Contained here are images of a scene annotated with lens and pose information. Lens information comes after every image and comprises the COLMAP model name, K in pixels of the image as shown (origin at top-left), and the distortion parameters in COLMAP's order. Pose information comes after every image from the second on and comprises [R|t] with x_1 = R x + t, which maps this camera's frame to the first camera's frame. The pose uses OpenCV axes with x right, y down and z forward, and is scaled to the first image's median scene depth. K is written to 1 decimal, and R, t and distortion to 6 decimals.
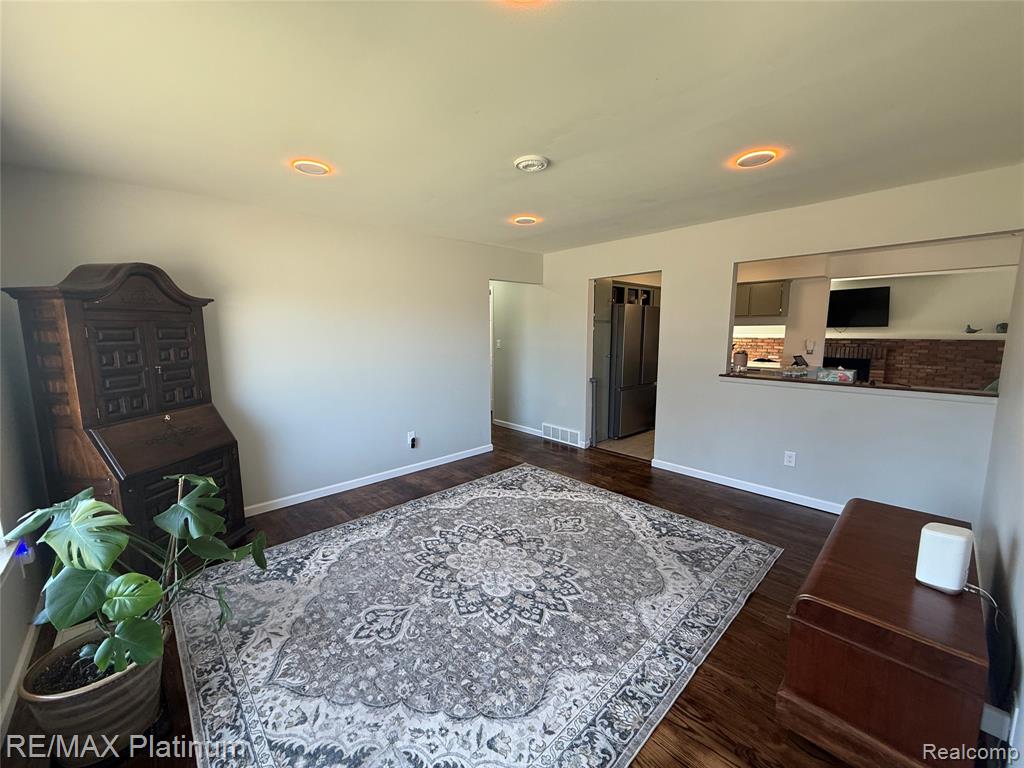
lens RADIAL K [[409.1, 0, 515.0], [0, 409.1, 384.2], [0, 0, 1]] dist [-0.004331, 0.000476]
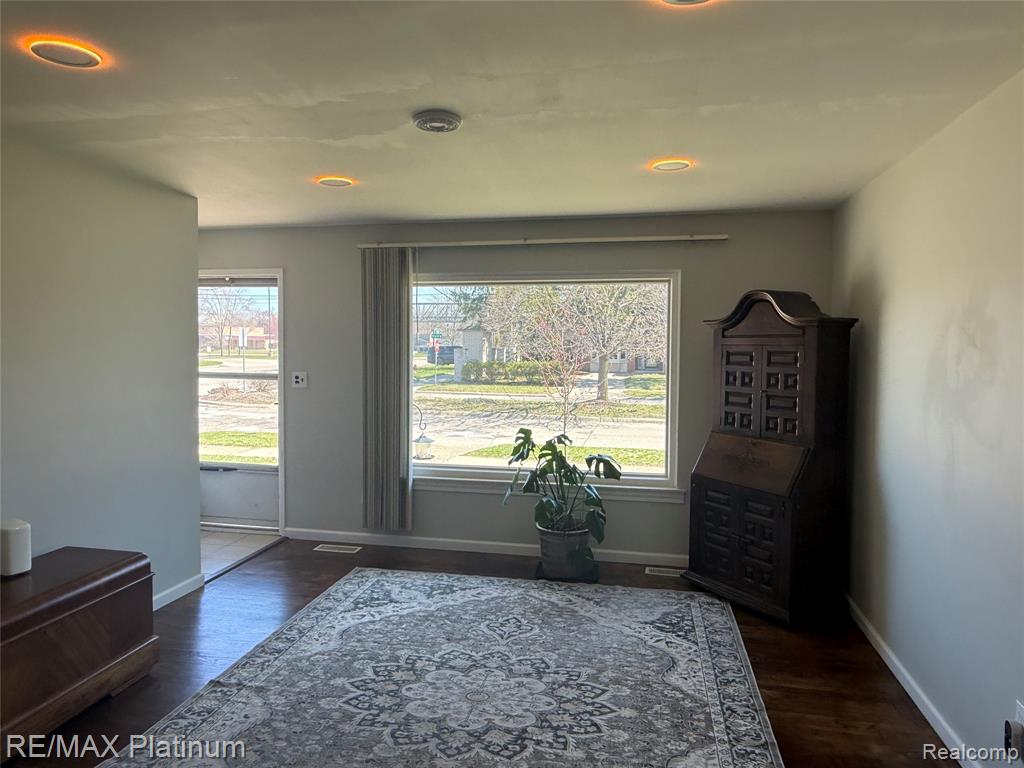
lens RADIAL K [[682.9, 0, 513.2], [0, 682.9, 381.3], [0, 0, 1]] dist [-0.000350, 0.001101]
pose [[-0.811964, 0.034817, -0.582668, 0.607270], [-0.080125, 0.982122, 0.170343, -0.315431], [0.578182, 0.184999, -0.794658, 2.027676]]
